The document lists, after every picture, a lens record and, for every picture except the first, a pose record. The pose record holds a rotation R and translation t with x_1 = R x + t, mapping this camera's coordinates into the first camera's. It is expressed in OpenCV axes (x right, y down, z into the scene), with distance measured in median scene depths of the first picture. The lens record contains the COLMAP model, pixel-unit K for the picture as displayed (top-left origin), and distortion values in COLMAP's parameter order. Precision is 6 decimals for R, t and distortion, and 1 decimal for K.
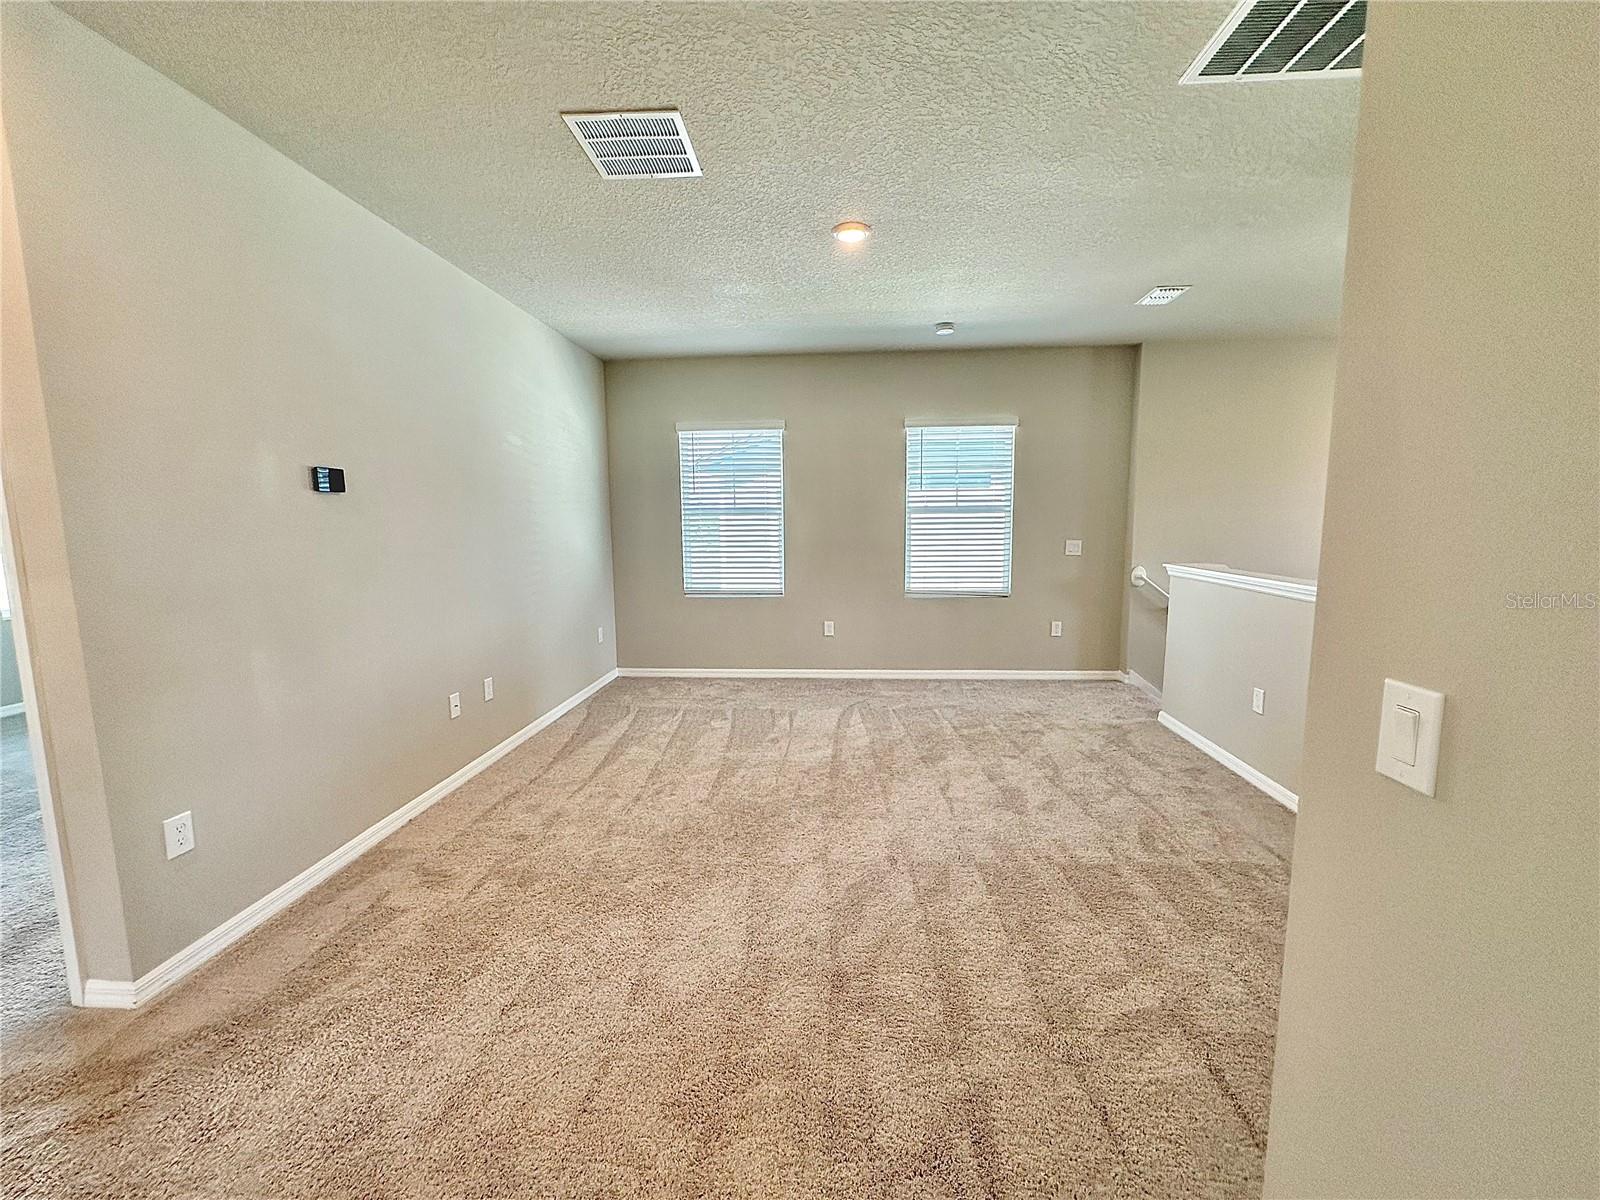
lens RADIAL K [[649.2, 0, 796.0], [0, 649.2, 598.4], [0, 0, 1]] dist [0.004729, 0.000378]
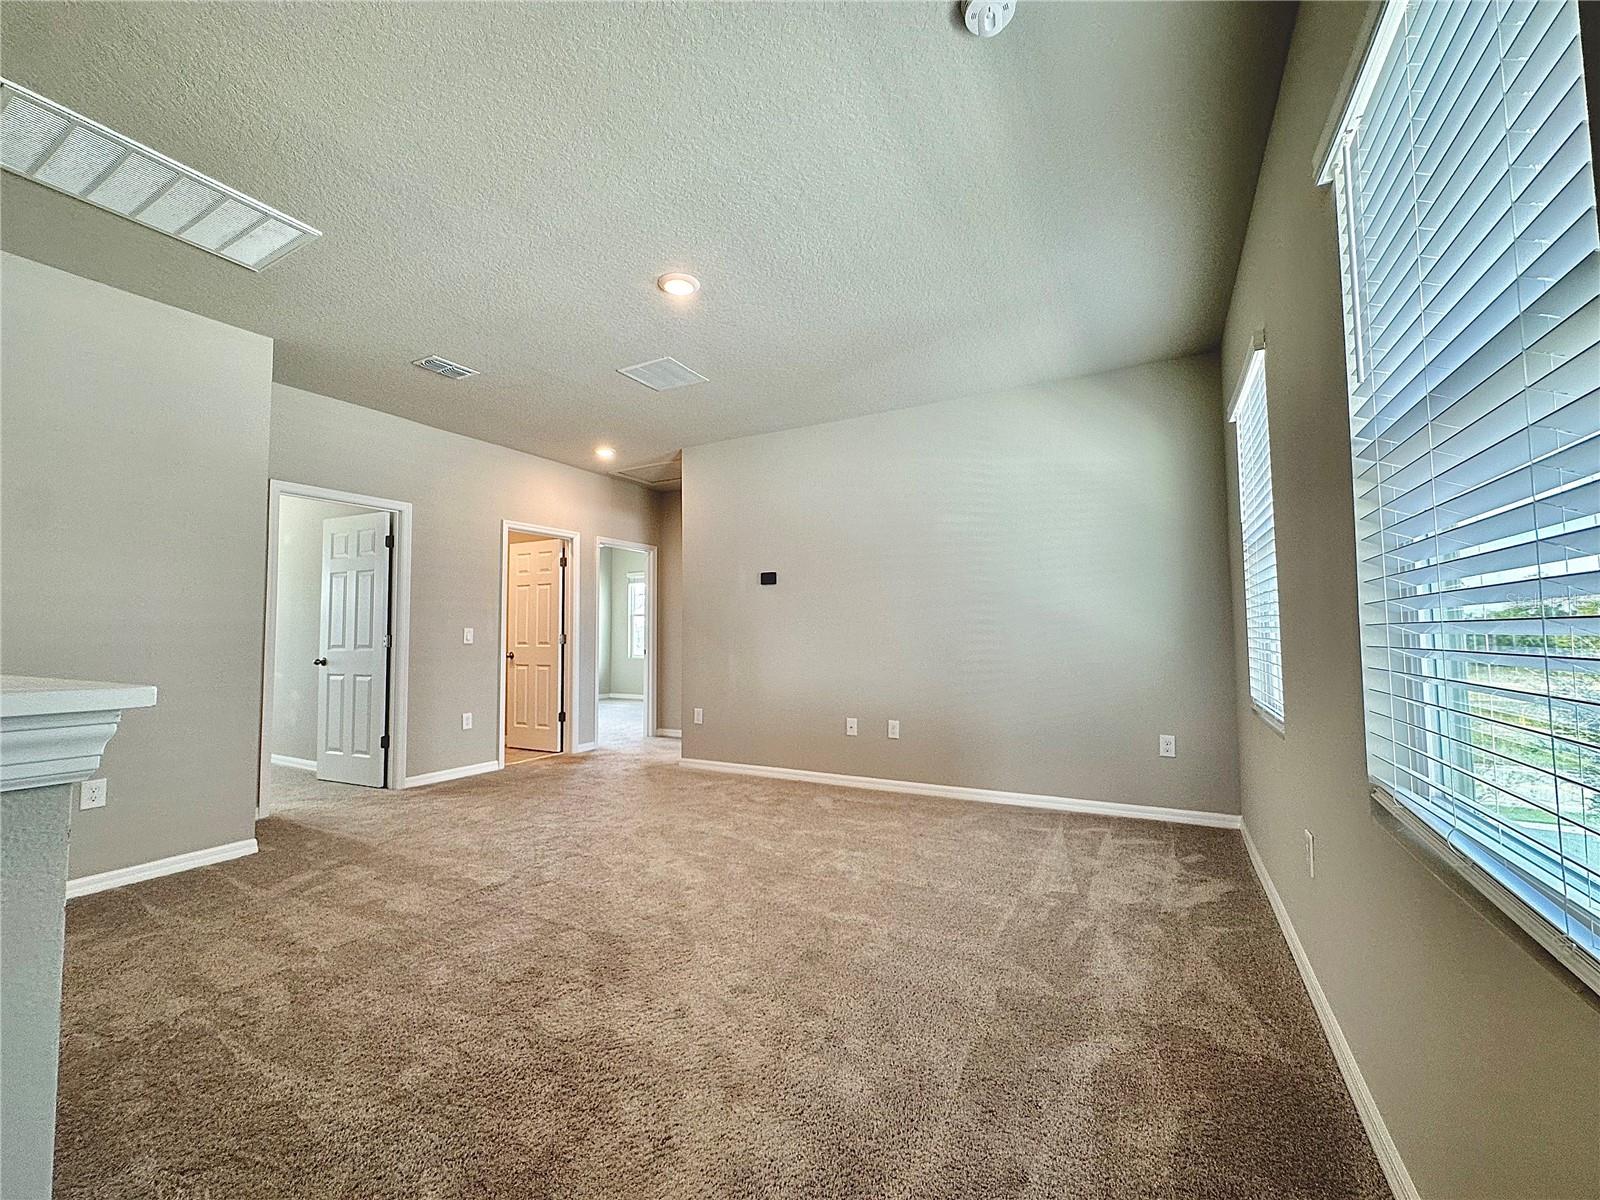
lens RADIAL K [[649.2, 0, 796.0], [0, 649.2, 598.4], [0, 0, 1]] dist [0.004729, 0.000378]
pose [[-0.424005, -0.037894, -0.904867, 1.042556], [-0.096330, 0.995343, 0.003455, -0.134542], [0.900522, 0.088631, -0.425681, 1.916700]]
